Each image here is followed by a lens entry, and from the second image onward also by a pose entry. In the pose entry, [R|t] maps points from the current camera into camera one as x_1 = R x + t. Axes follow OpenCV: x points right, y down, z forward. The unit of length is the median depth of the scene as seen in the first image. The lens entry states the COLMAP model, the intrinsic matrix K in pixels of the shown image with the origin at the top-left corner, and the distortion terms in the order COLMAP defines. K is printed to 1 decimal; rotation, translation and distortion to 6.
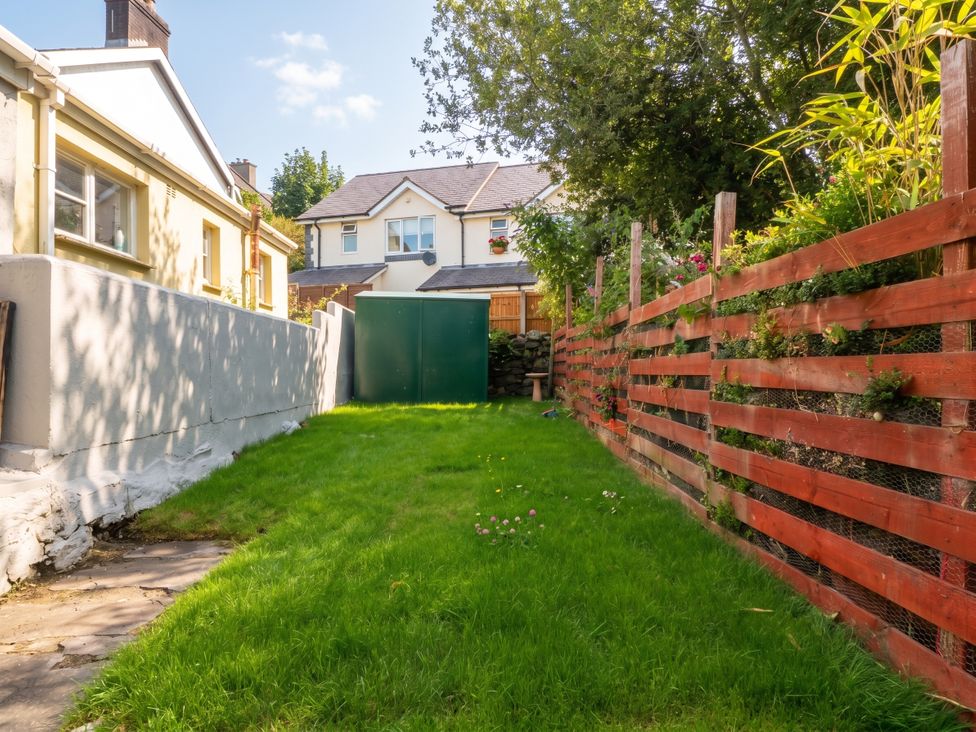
lens RADIAL K [[516.2, 0, 485.8], [0, 516.2, 354.8], [0, 0, 1]] dist [0.006688, -0.018381]
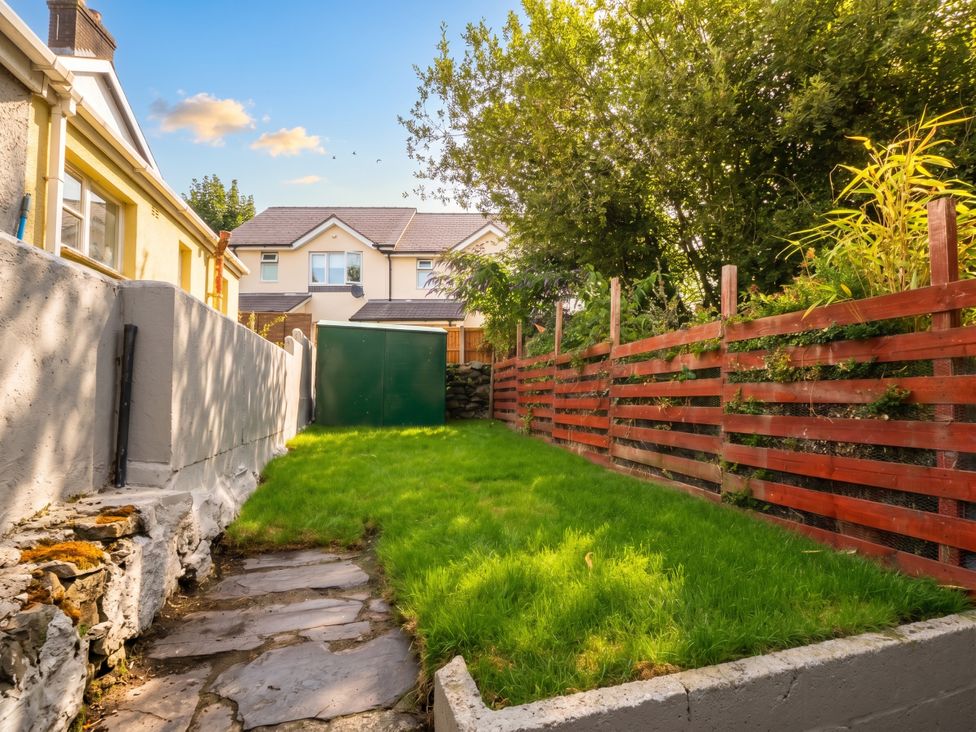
lens RADIAL K [[477.2, 0, 489.2], [0, 477.2, 361.5], [0, 0, 1]] dist [-0.022377, 0.001678]
pose [[0.967095, 0.023890, 0.253292, -0.230076], [-0.011522, 0.998673, -0.050198, 0.010019], [-0.254155, 0.045628, 0.966087, -0.027826]]
